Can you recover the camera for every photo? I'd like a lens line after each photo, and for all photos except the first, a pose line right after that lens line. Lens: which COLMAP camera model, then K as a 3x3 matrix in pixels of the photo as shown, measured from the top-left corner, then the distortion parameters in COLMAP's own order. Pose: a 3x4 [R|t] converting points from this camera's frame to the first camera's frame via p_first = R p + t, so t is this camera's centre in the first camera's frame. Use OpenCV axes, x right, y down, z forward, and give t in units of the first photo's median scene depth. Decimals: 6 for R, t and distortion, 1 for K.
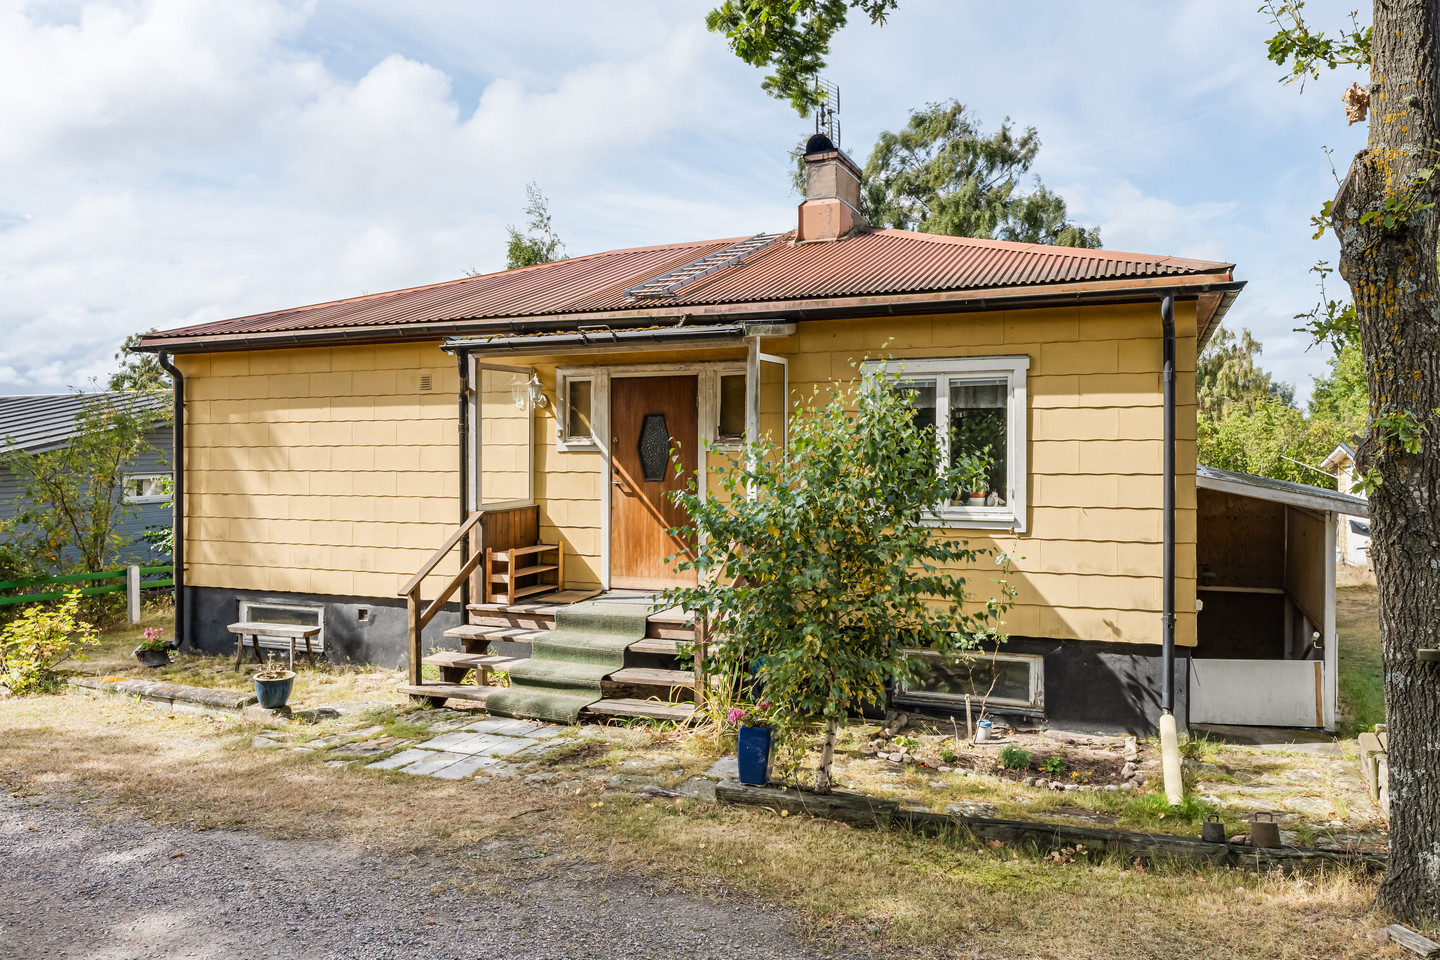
lens RADIAL K [[937.9, 0, 743.1], [0, 937.9, 437.2], [0, 0, 1]] dist [-0.004036, -0.001321]
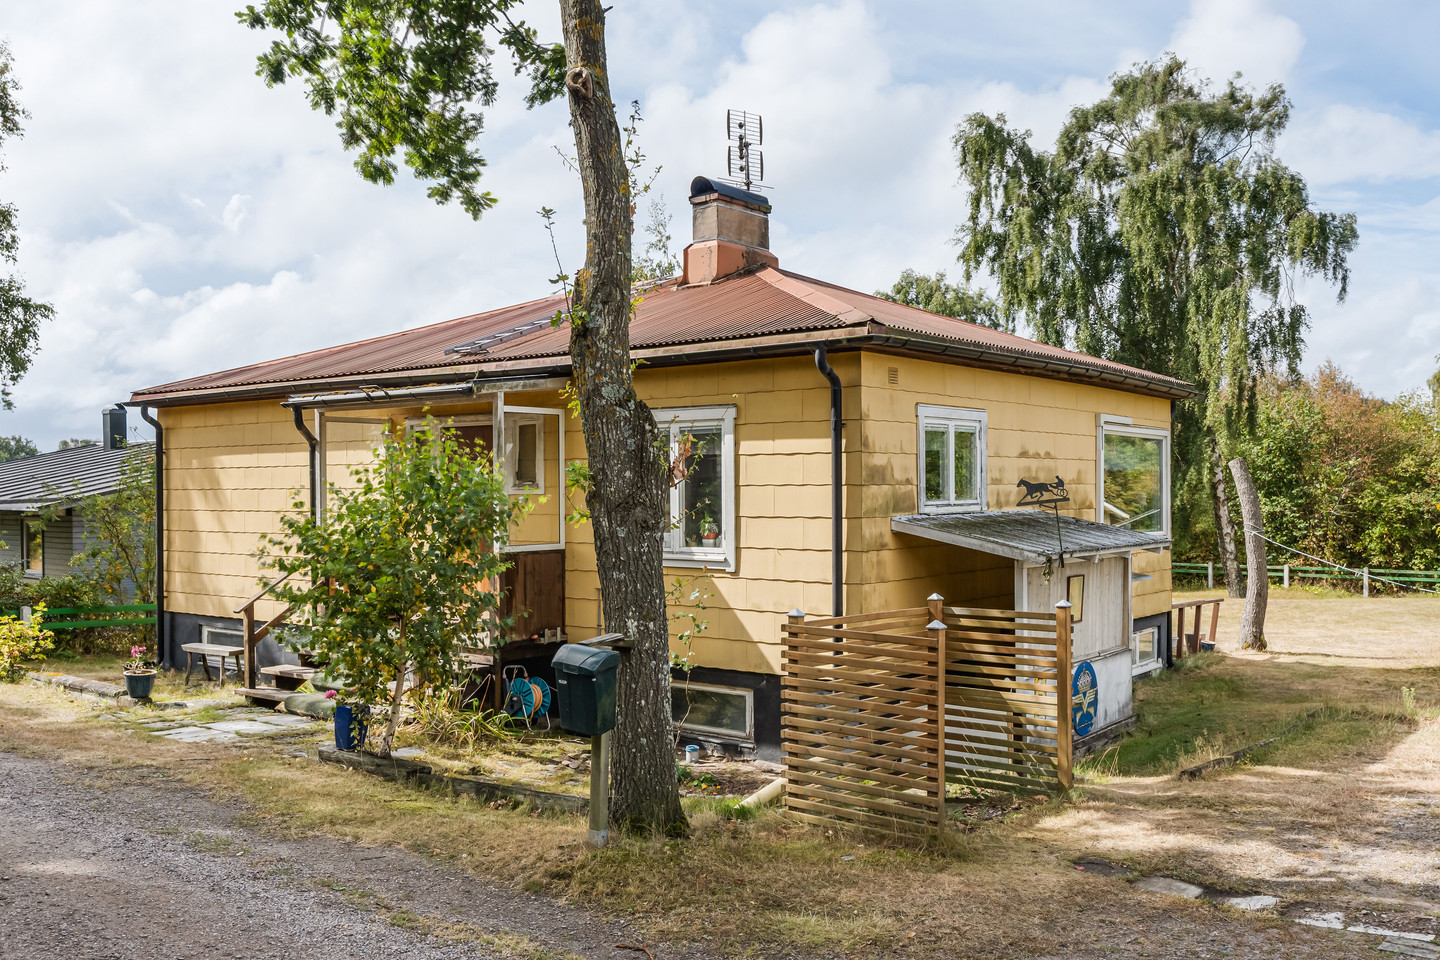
lens RADIAL K [[1181.3, 0, 724.5], [0, 1181.3, 483.7], [0, 0, 1]] dist [-0.018876, 0.016022]
pose [[0.963321, 0.002392, -0.268343, 0.554905], [-0.002200, 0.999997, 0.001014, 0.000514], [0.268344, -0.000387, 0.963323, -0.247776]]
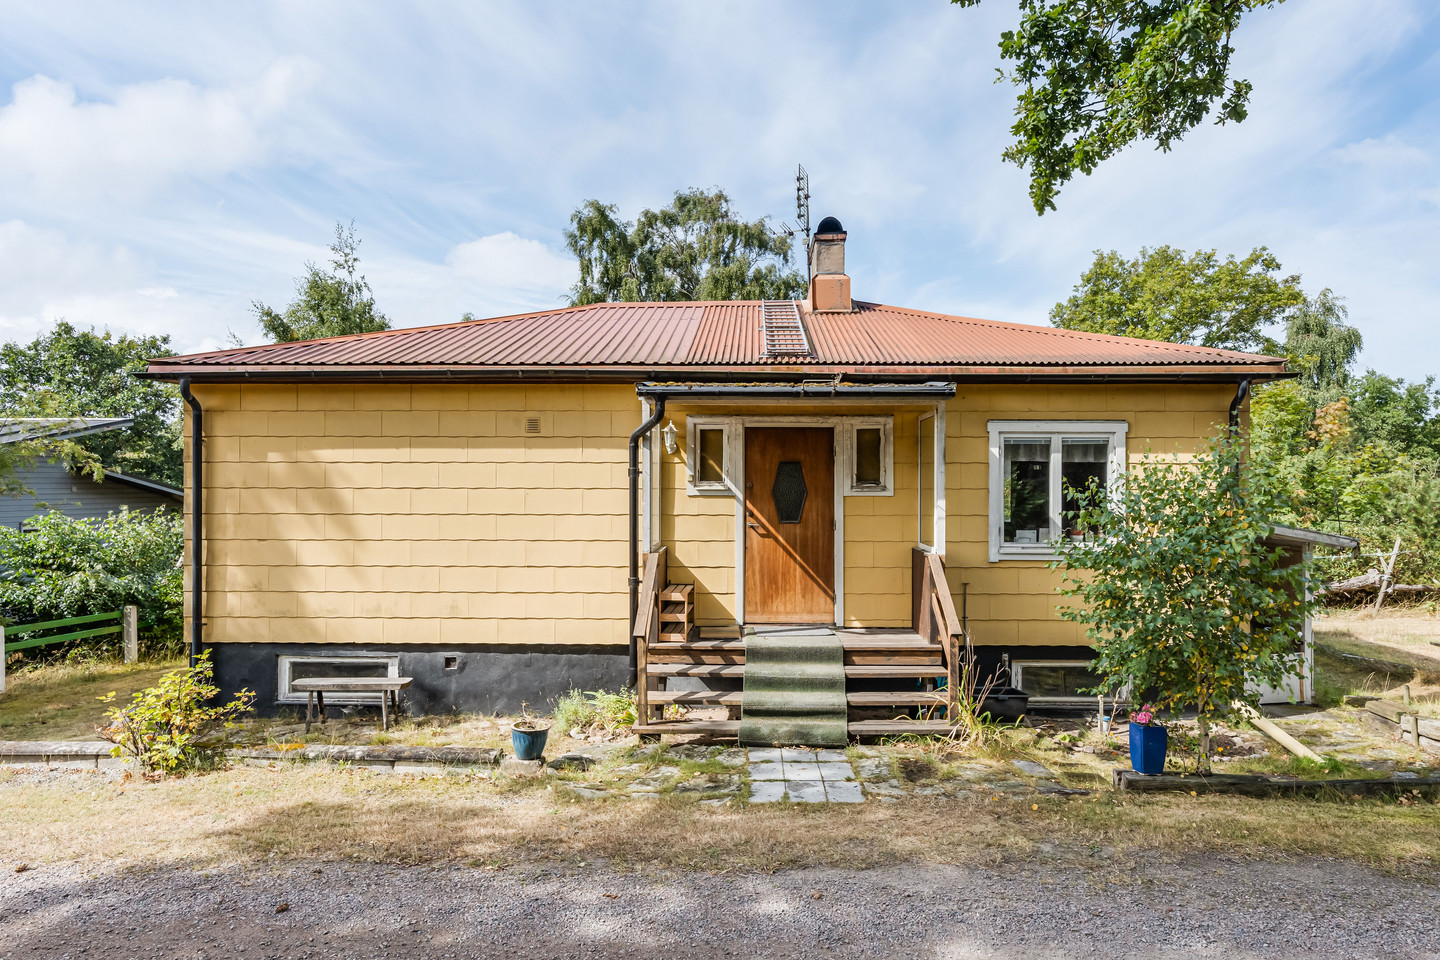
lens RADIAL K [[860.0, 0, 711.9], [0, 860.0, 483.7], [0, 0, 1]] dist [-0.008162, 0.001145]
pose [[0.946282, 0.010767, 0.323163, -0.499198], [-0.010487, 0.999942, -0.002609, 0.004346], [-0.323172, -0.000920, 0.946340, 0.082313]]
